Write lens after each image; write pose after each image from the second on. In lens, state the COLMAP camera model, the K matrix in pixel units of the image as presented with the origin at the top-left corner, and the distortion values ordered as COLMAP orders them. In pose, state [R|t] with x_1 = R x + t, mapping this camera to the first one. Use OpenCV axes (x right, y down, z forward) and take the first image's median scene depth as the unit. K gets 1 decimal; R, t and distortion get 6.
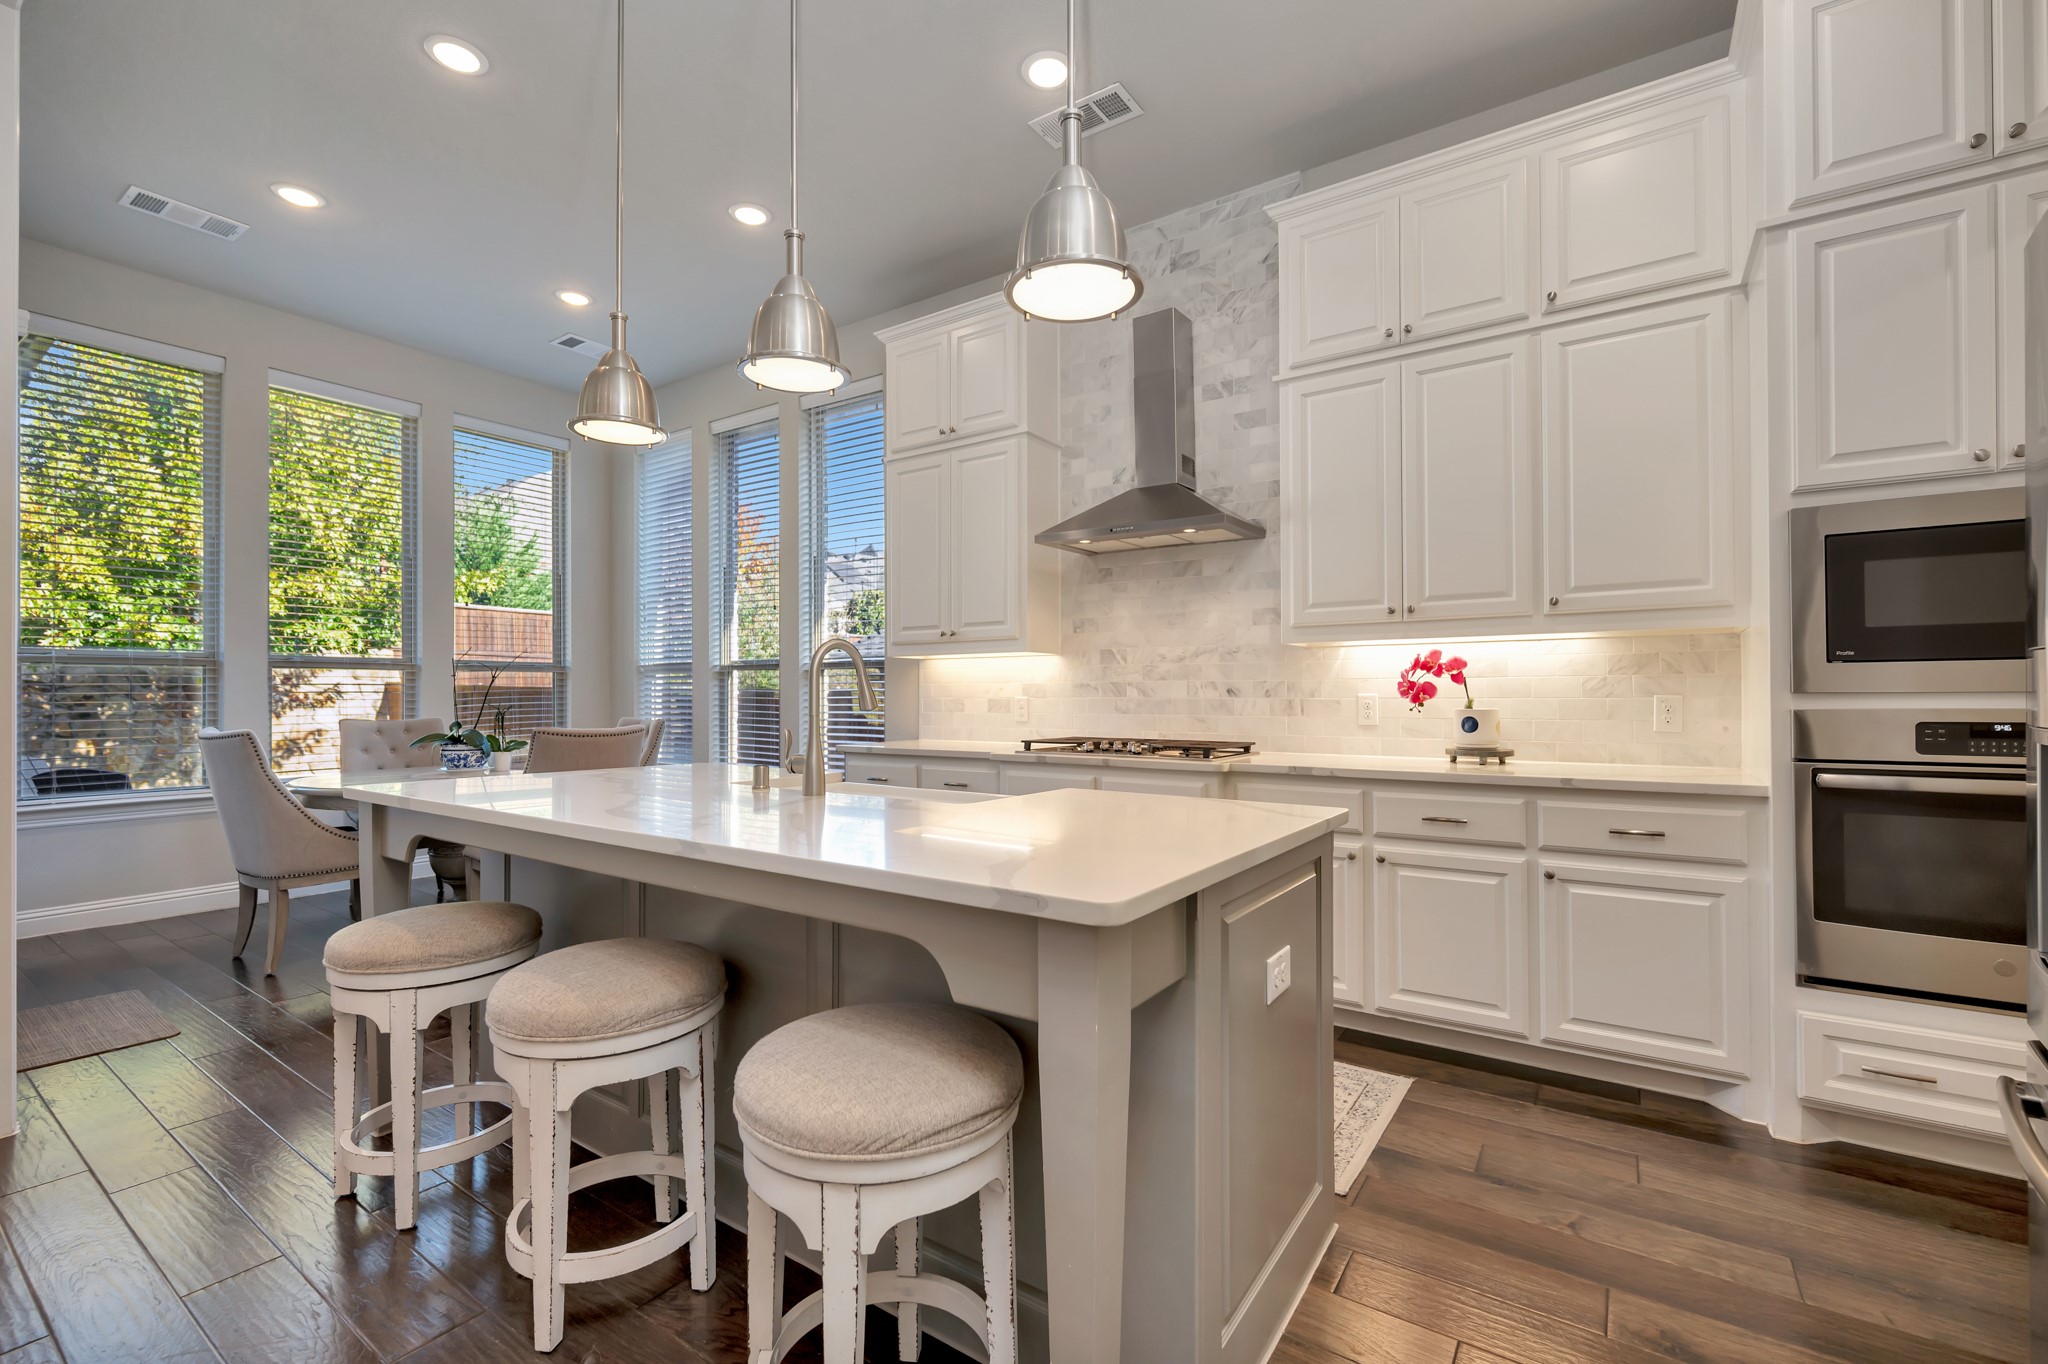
lens RADIAL K [[817.3, 0, 1062.9], [0, 817.3, 696.2], [0, 0, 1]] dist [-0.013150, 0.004060]
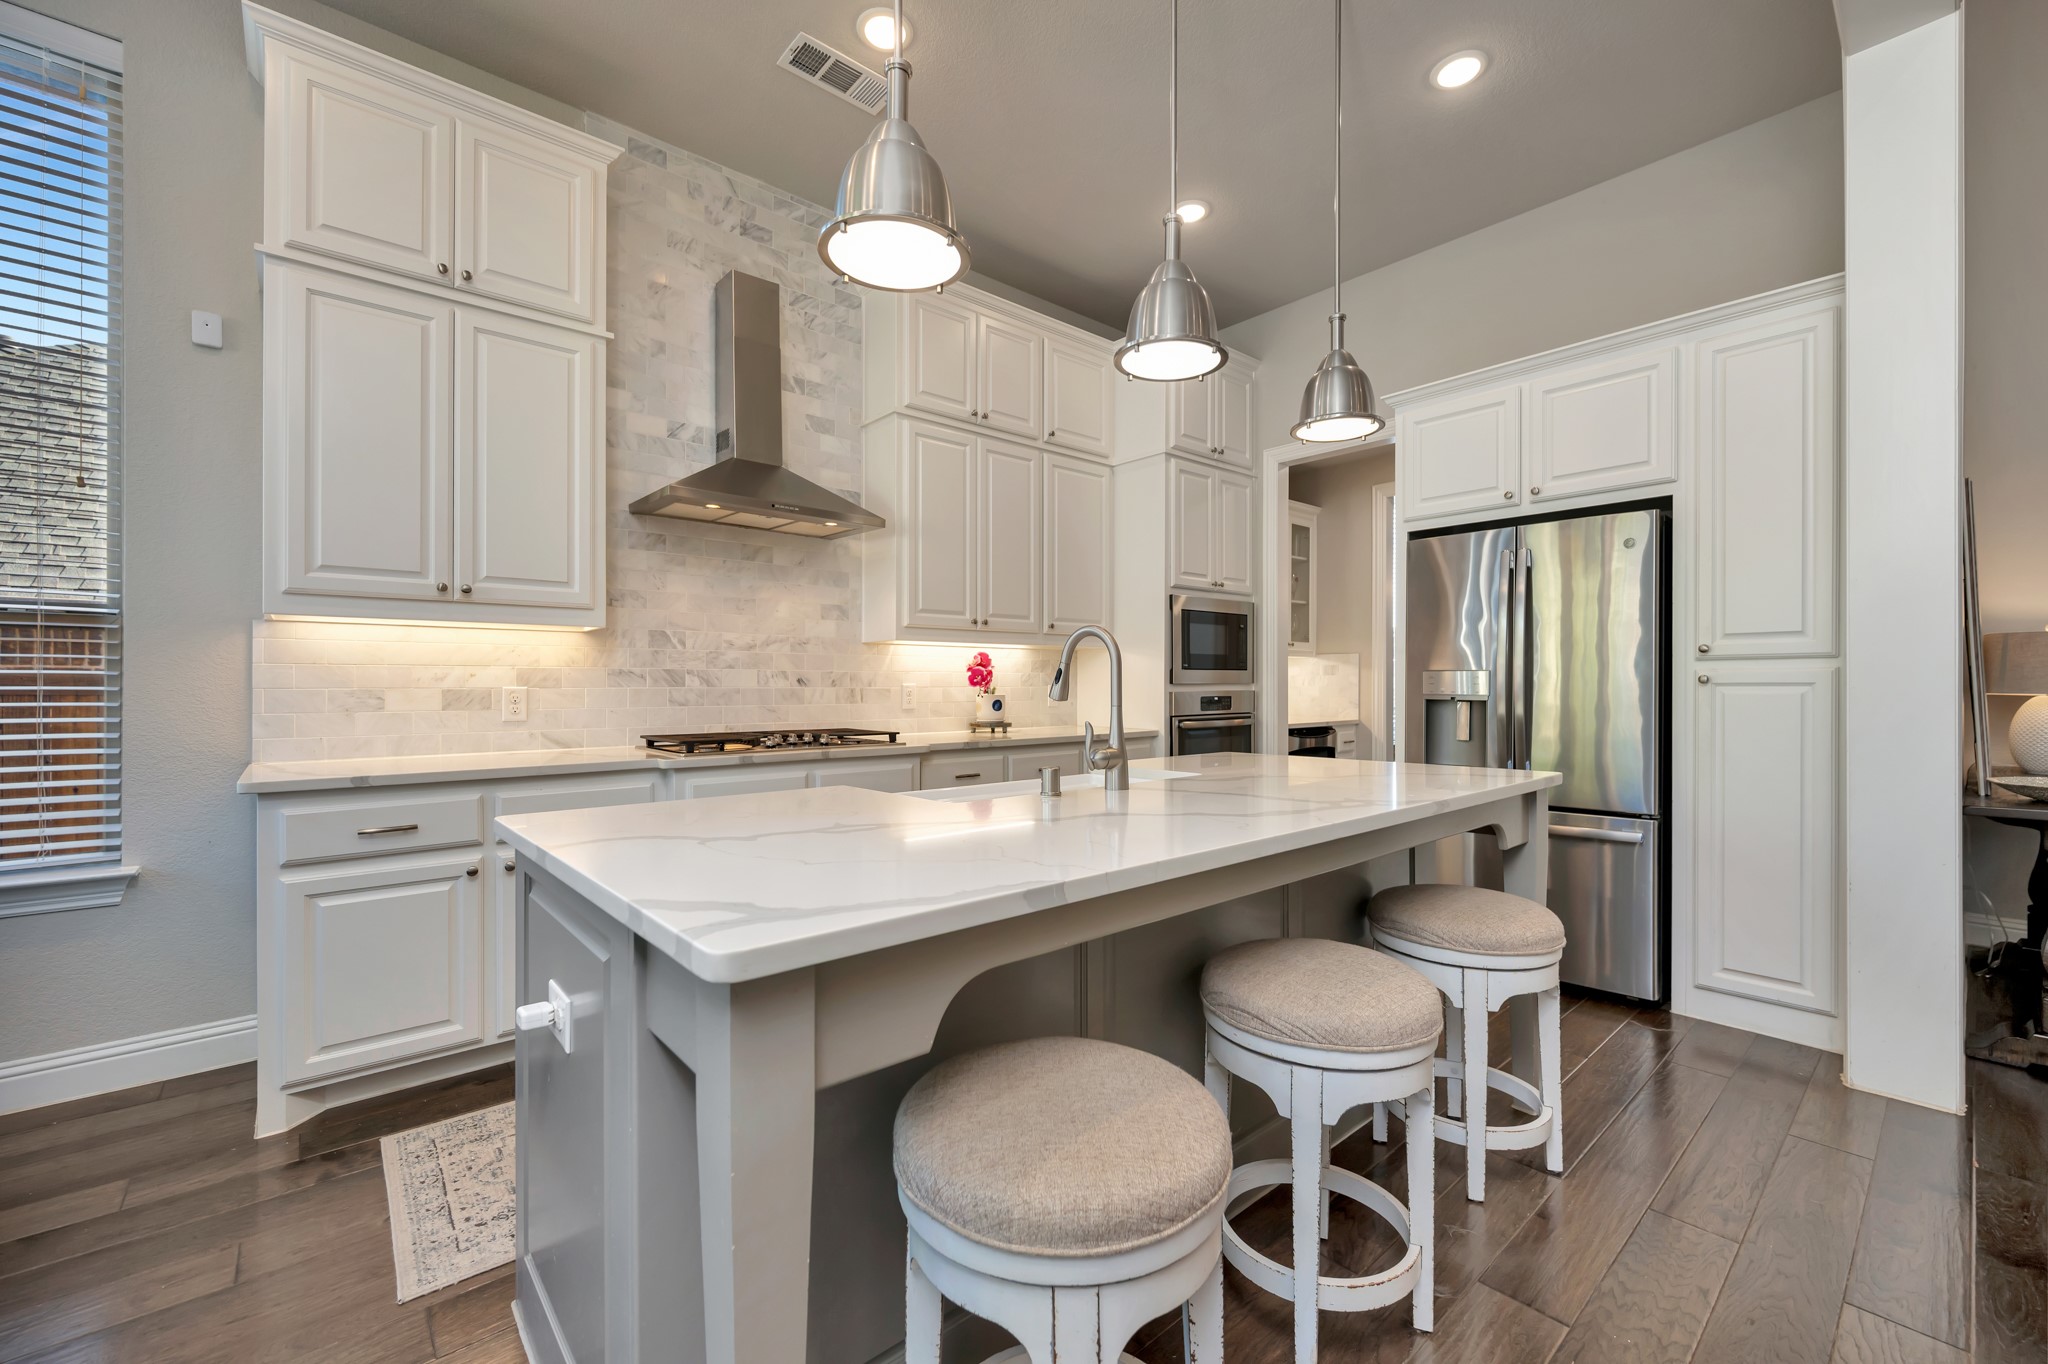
lens RADIAL K [[817.3, 0, 1025.4], [0, 817.3, 681.8], [0, 0, 1]] dist [-0.013150, 0.004060]
pose [[0.299464, 0.004213, 0.954098, -0.678380], [0.001177, 0.999988, -0.004784, 0.000289], [-0.954107, 0.002555, 0.299456, 0.417337]]
